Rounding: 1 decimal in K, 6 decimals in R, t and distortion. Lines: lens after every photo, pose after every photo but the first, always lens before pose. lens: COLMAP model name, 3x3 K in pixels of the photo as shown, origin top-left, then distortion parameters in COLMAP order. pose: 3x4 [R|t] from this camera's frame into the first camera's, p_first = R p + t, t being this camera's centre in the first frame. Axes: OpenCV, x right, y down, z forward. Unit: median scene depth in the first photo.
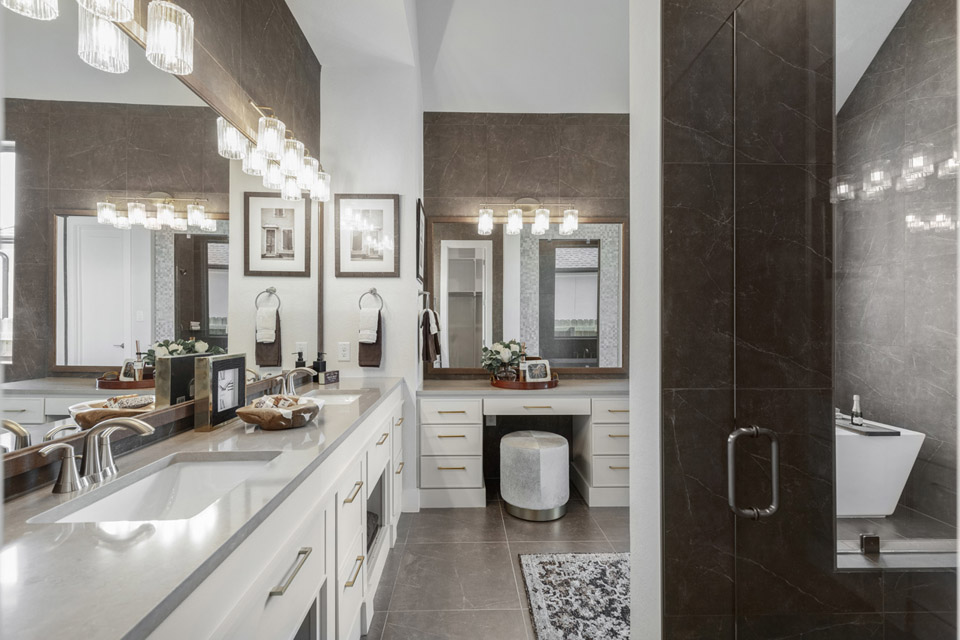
lens RADIAL K [[426.9, 0, 472.8], [0, 426.9, 321.9], [0, 0, 1]] dist [0.001291, 0.000141]
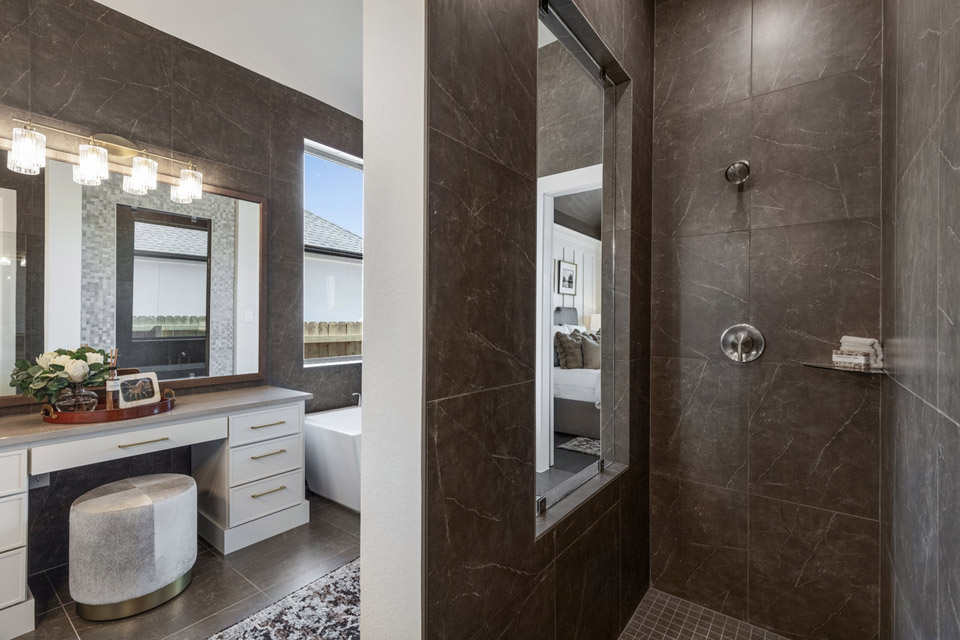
lens RADIAL K [[429.1, 0, 475.1], [0, 429.1, 321.0], [0, 0, 1]] dist [0.003754, 0.000577]
pose [[0.631533, 0.002712, 0.775344, -0.045600], [-0.005580, 0.999984, 0.001047, -0.000063], [-0.775329, -0.004987, 0.631538, 0.136101]]
